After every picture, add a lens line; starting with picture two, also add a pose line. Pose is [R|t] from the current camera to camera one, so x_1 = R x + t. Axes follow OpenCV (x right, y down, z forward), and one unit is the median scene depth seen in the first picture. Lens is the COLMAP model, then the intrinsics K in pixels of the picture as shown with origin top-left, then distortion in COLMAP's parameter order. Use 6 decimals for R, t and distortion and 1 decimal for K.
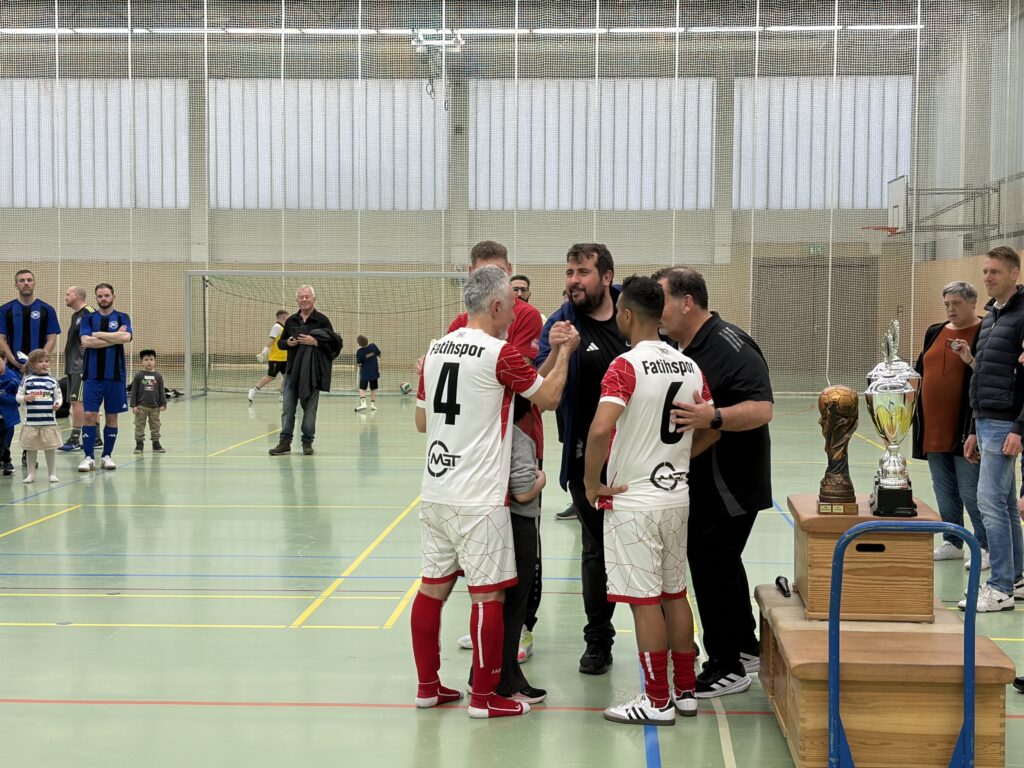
lens RADIAL K [[1655.9, 0, 512.0], [0, 1655.9, 384.0], [0, 0, 1]] dist [0.218329, -0.919222]
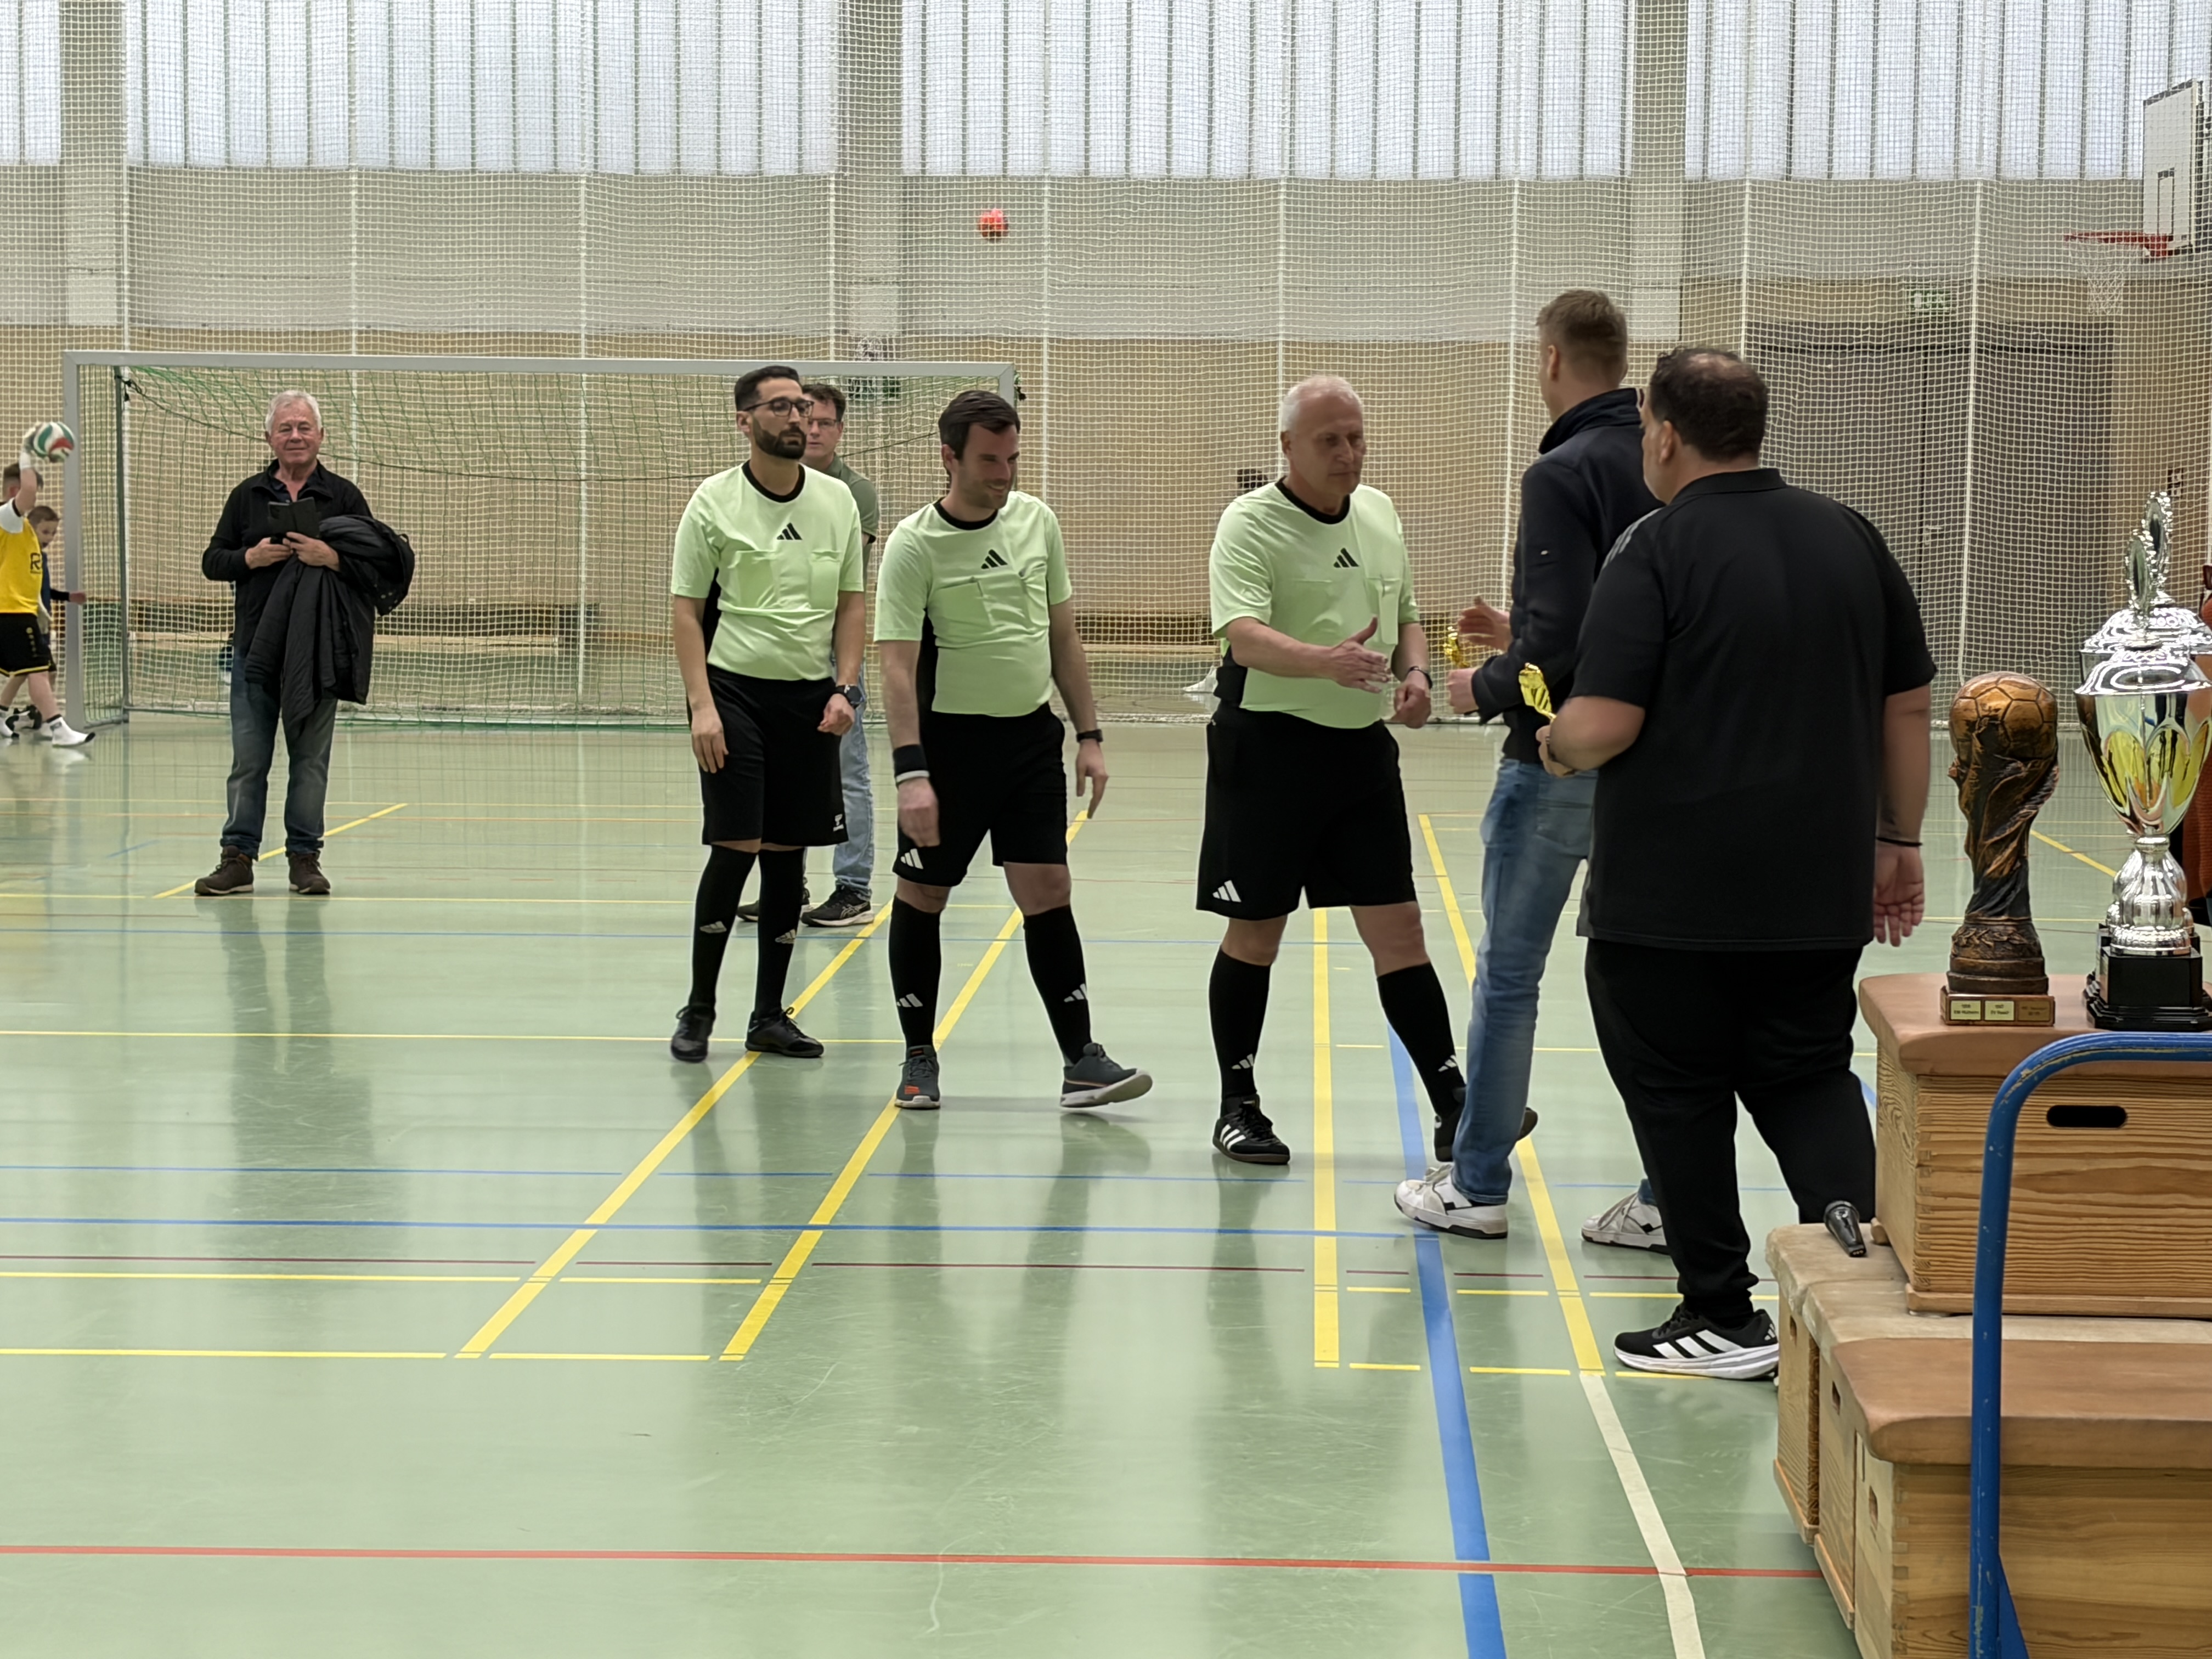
lens RADIAL K [[4982.2, 0, 1117.7], [0, 4982.2, 834.3], [0, 0, 1]] dist [0.289779, -1.668592]
pose [[0.999767, 0.003063, 0.021383, -0.004830], [-0.003625, 0.999647, 0.026330, 0.001831], [-0.021295, -0.026402, 0.999425, -0.021188]]
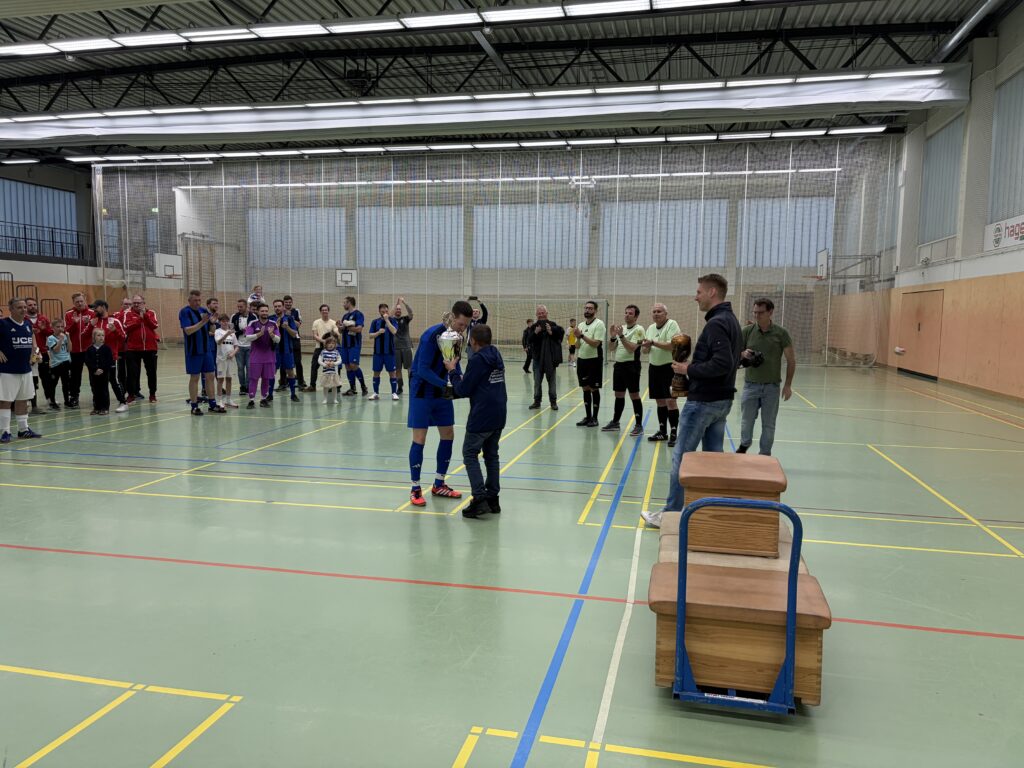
lens RADIAL K [[776.8, 0, 510.1], [0, 776.8, 387.0], [0, 0, 1]] dist [0.018873, -0.008520]
pose [[0.986580, 0.021879, -0.161805, 0.031385], [-0.014711, 0.998862, 0.045364, -0.004371], [0.162613, -0.042374, 0.985780, 0.081161]]
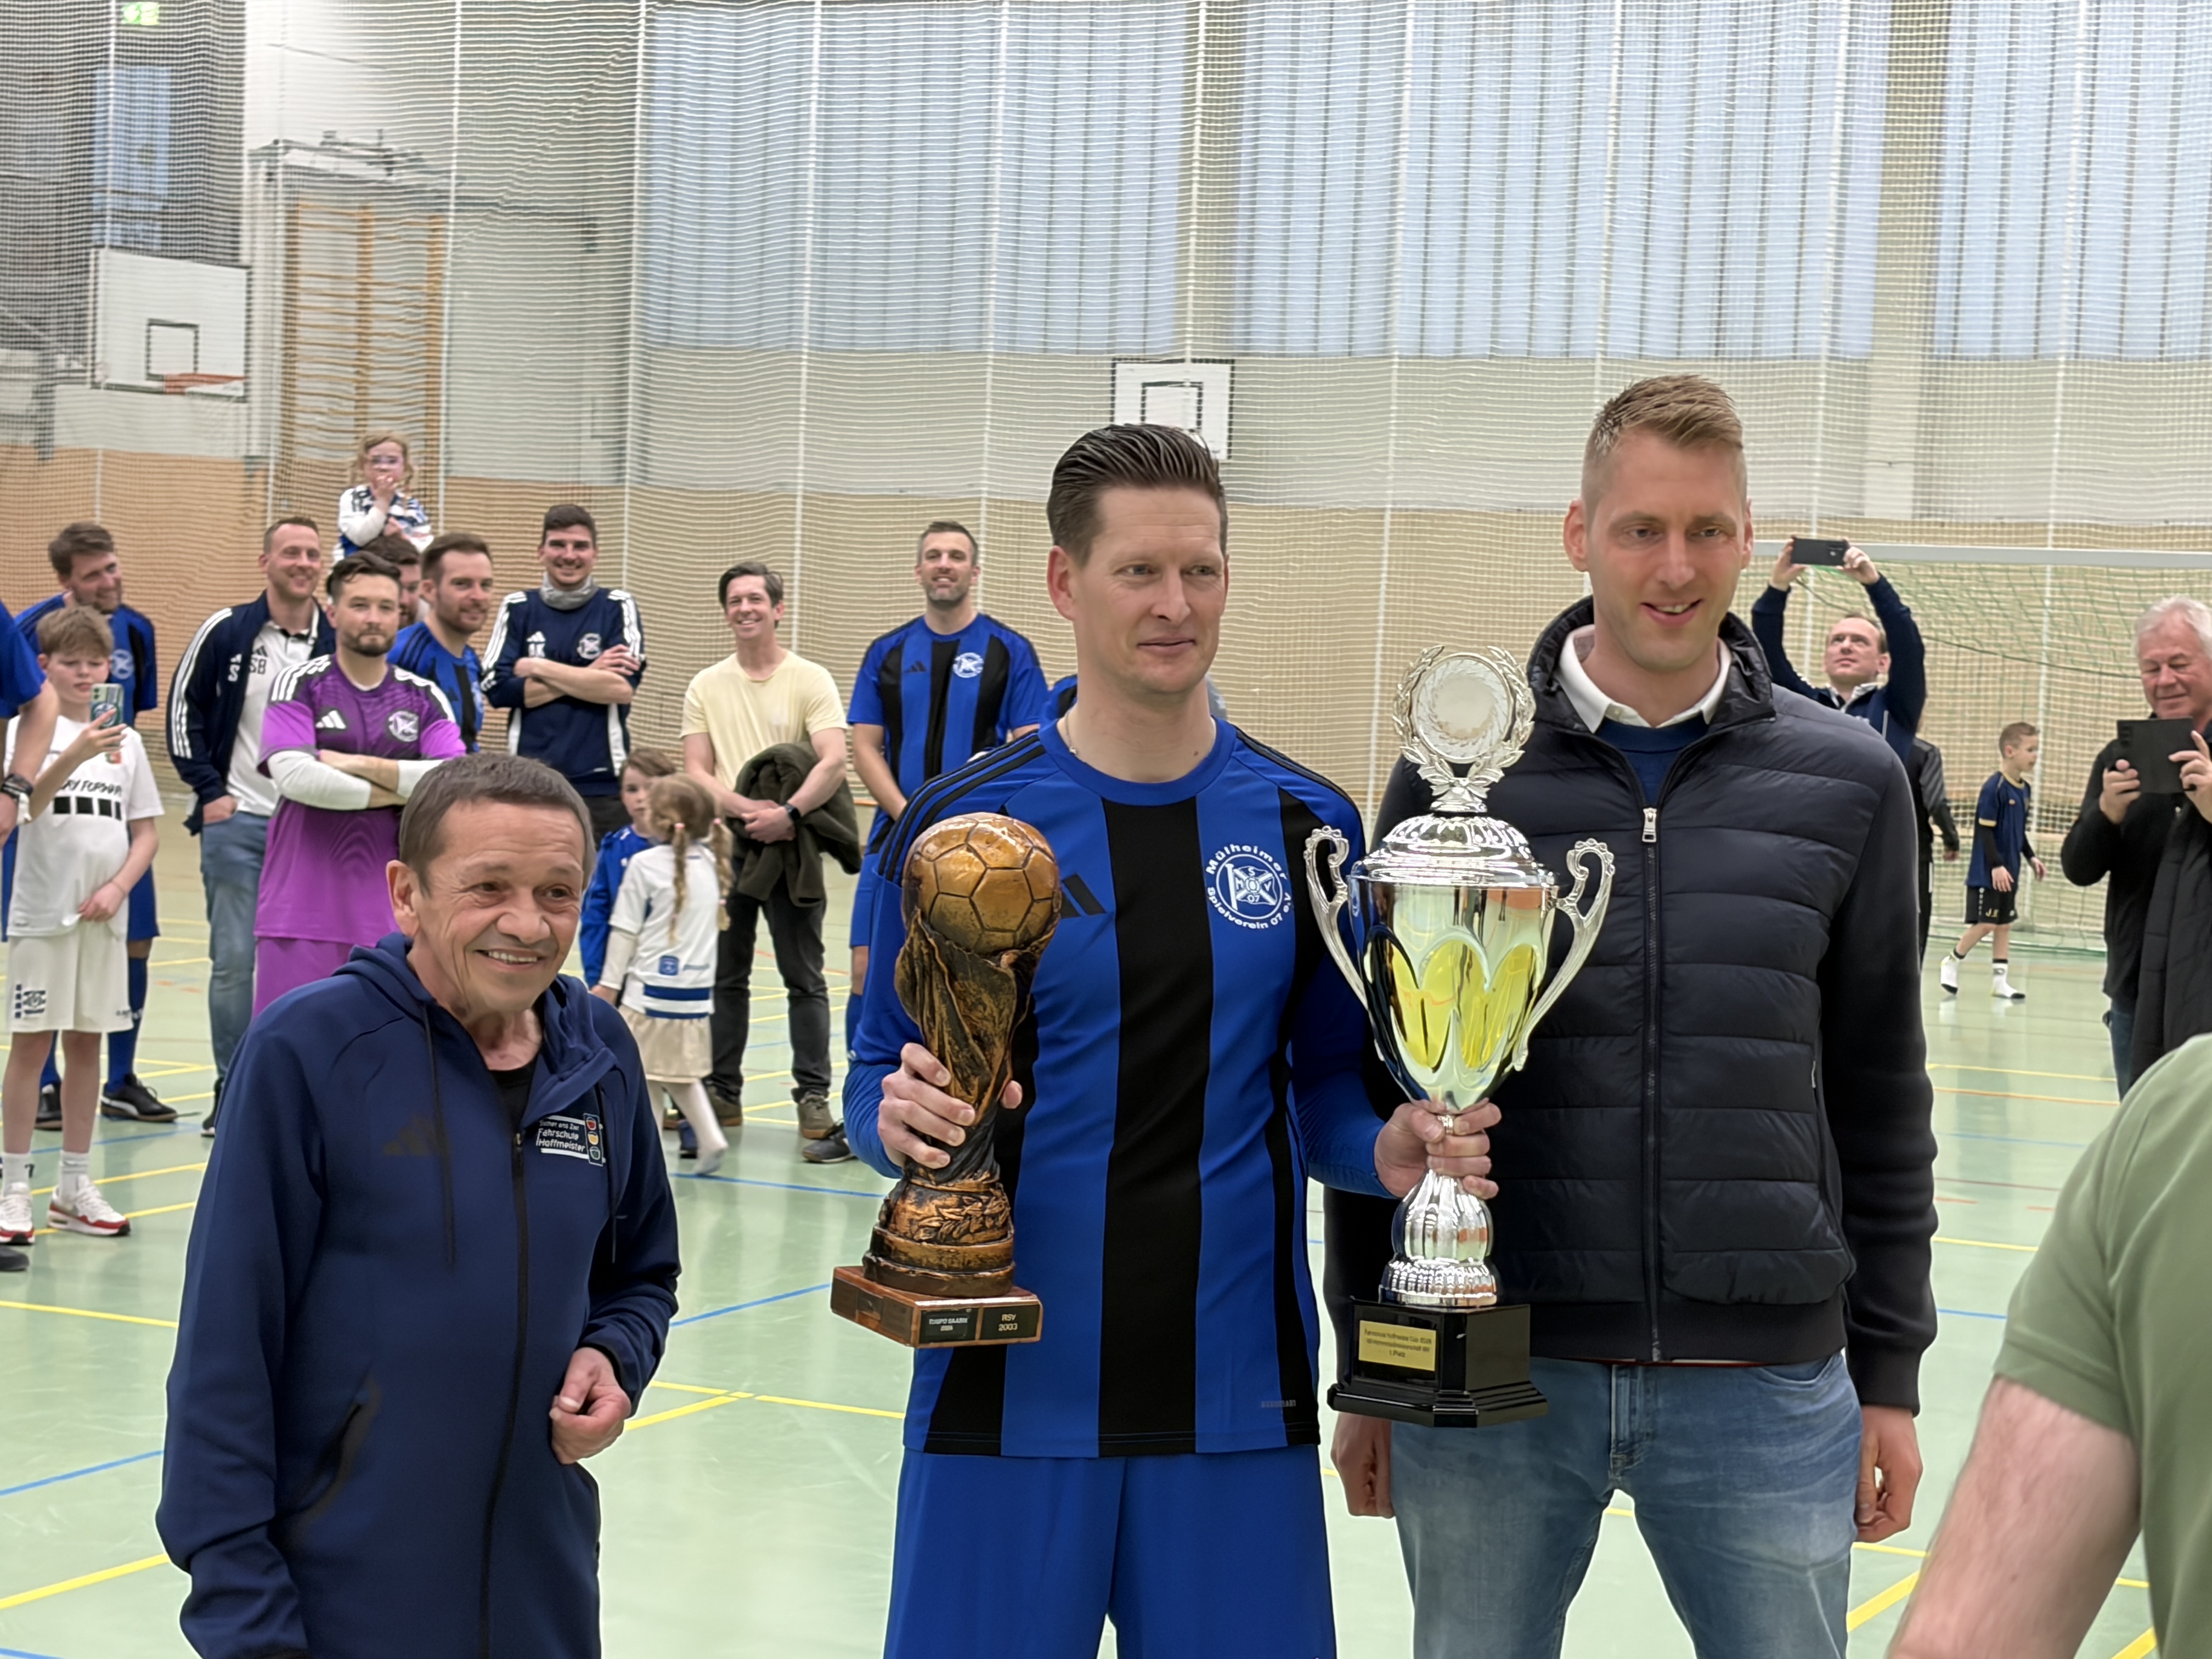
lens RADIAL K [[4399.8, 0, 1111.0], [0, 4399.8, 828.4], [0, 0, 1]] dist [0.079092, 0.338903]
pose [[0.915589, 0.050493, -0.398933, 0.036436], [-0.051961, 0.998624, 0.007140, -0.013159], [0.398745, 0.014192, 0.916952, 0.183720]]
